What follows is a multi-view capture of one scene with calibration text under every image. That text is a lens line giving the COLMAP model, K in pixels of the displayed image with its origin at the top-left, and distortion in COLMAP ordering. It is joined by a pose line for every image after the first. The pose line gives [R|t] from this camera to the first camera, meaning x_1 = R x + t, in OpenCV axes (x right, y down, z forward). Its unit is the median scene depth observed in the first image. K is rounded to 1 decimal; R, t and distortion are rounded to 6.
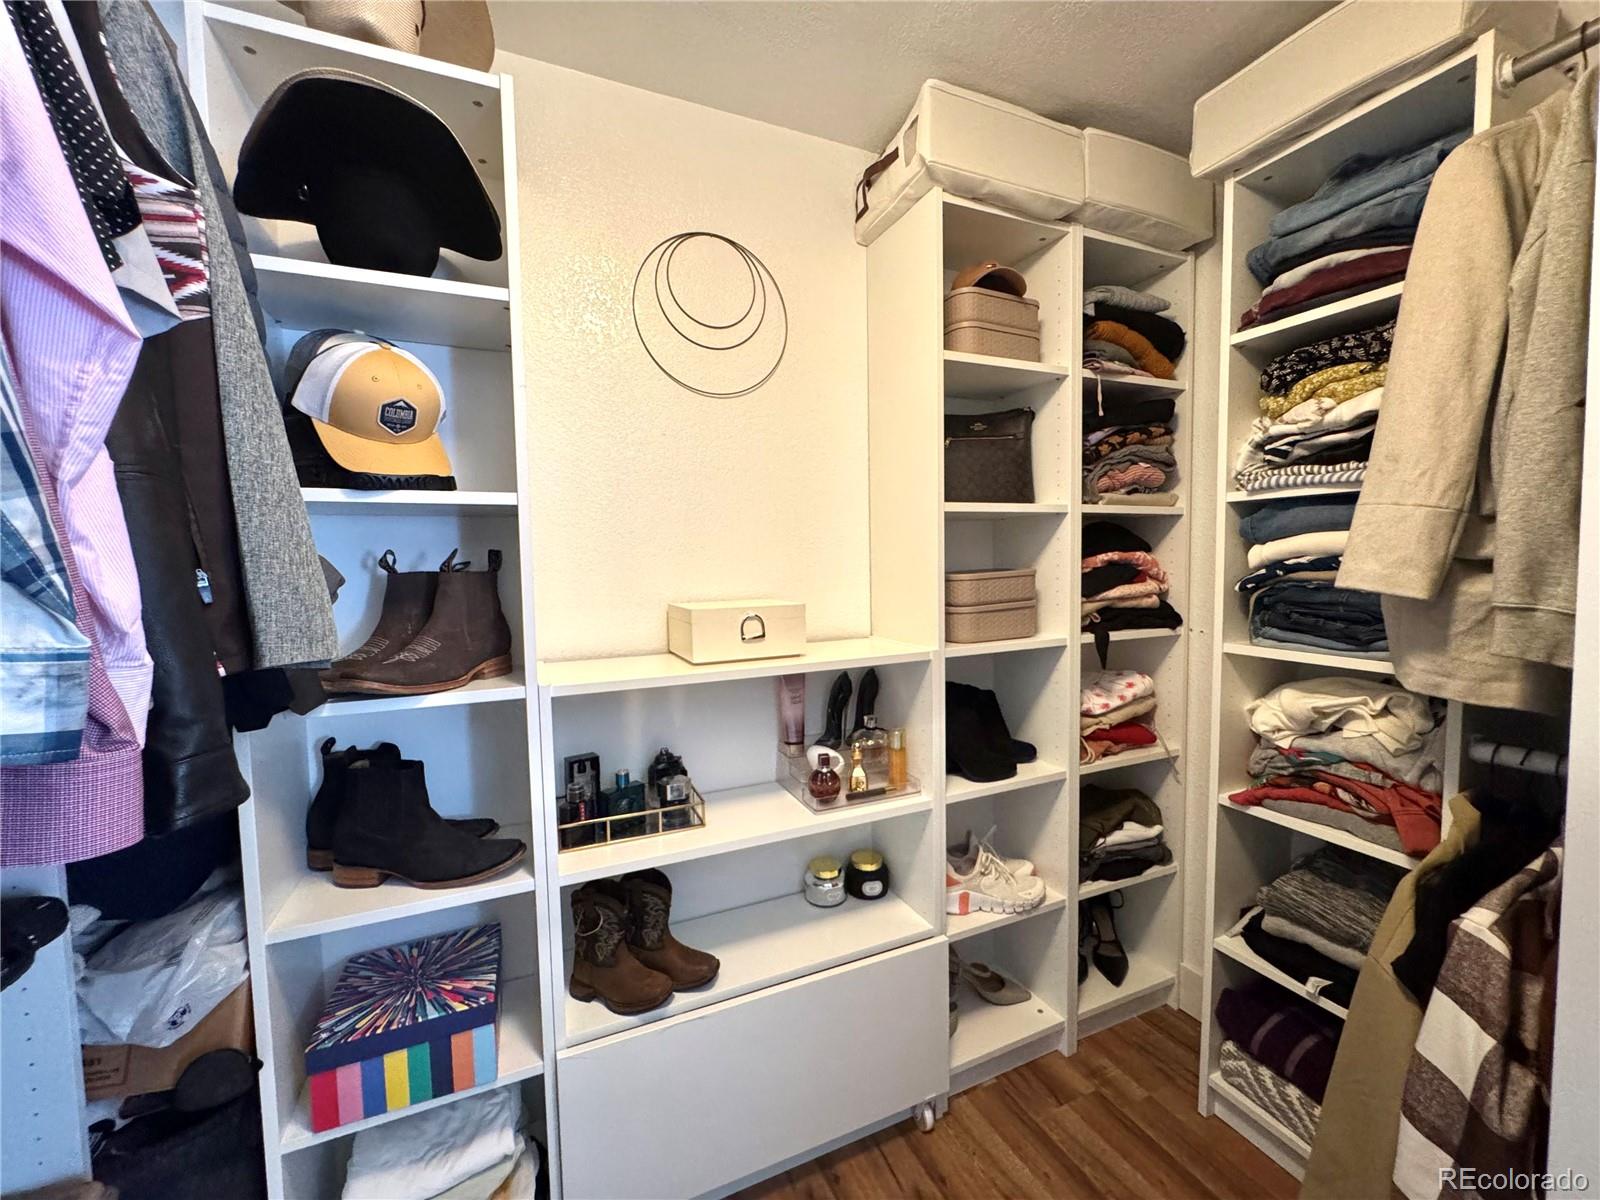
lens RADIAL K [[640.8, 0, 800.9], [0, 640.8, 603.6], [0, 0, 1]] dist [-0.002110, 0.000576]
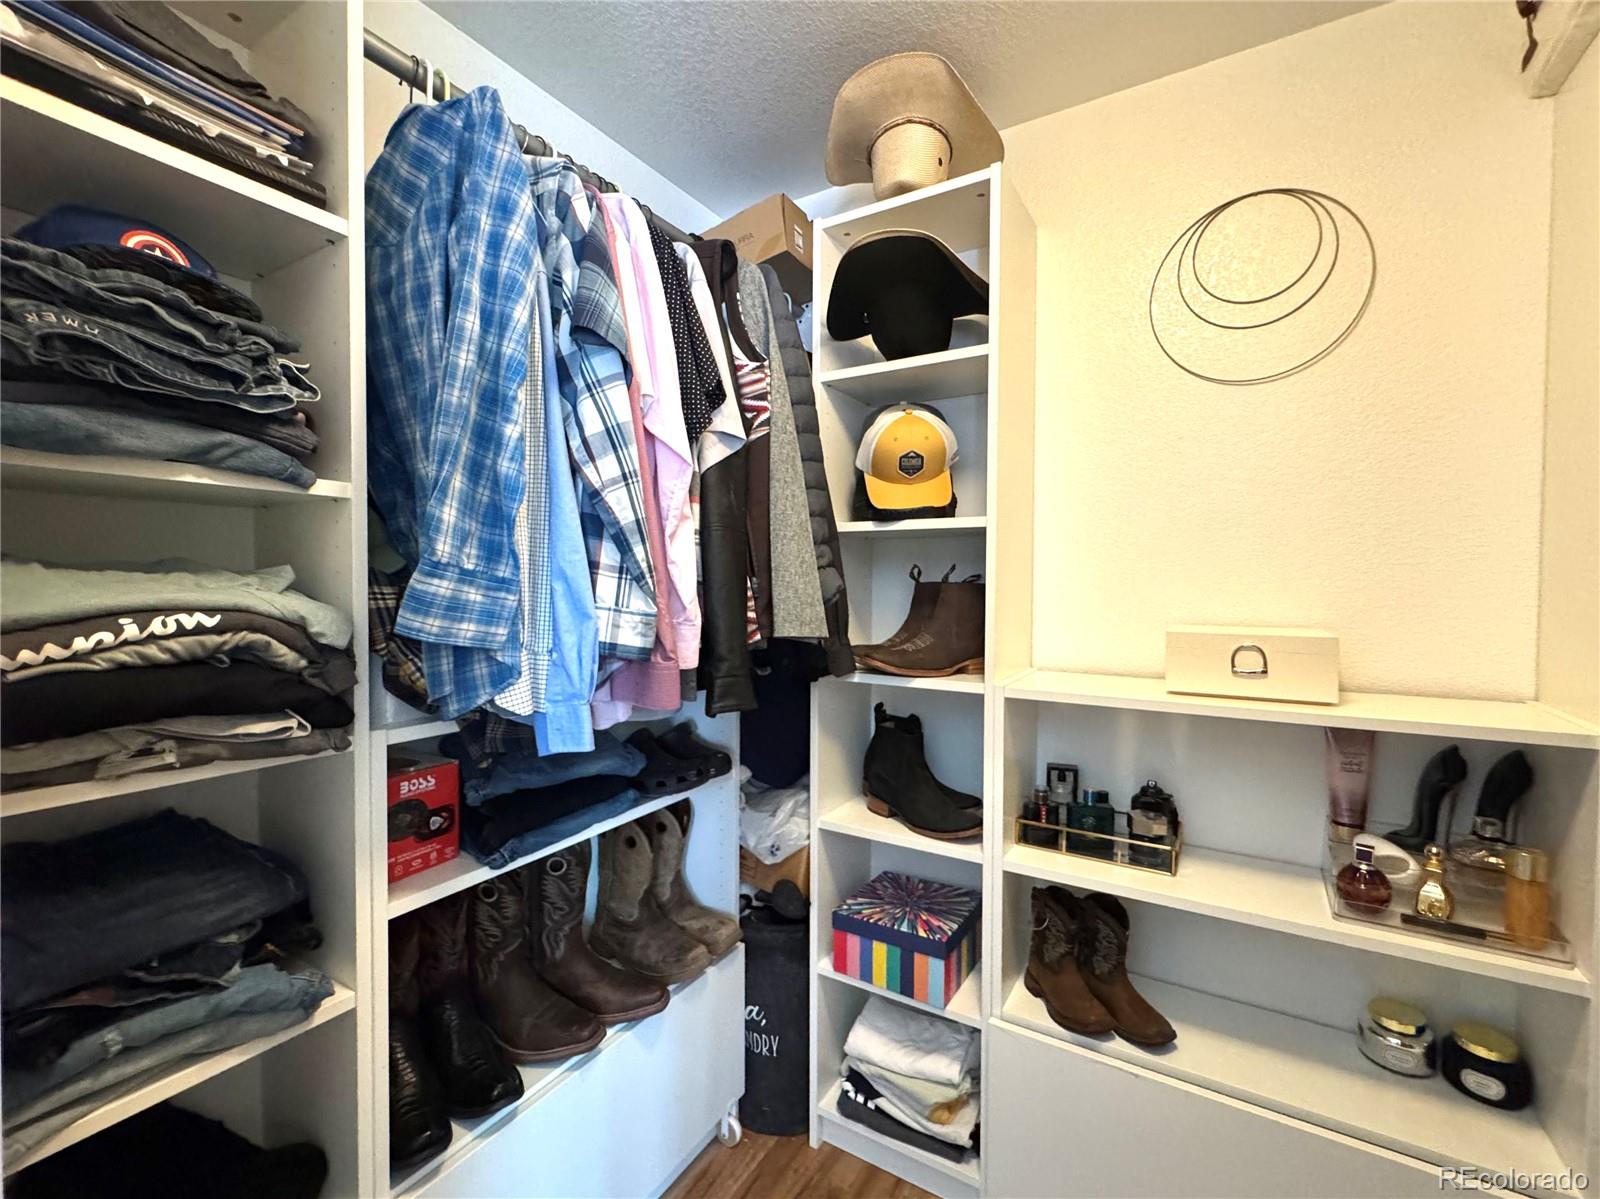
lens RADIAL K [[689.2, 0, 803.1], [0, 689.2, 606.2], [0, 0, 1]] dist [0.003221, 0.000342]
pose [[0.576281, 0.054823, -0.815411, 0.362518], [-0.068637, 0.997469, 0.018555, -0.009927], [0.814365, 0.045274, 0.578585, 0.009663]]
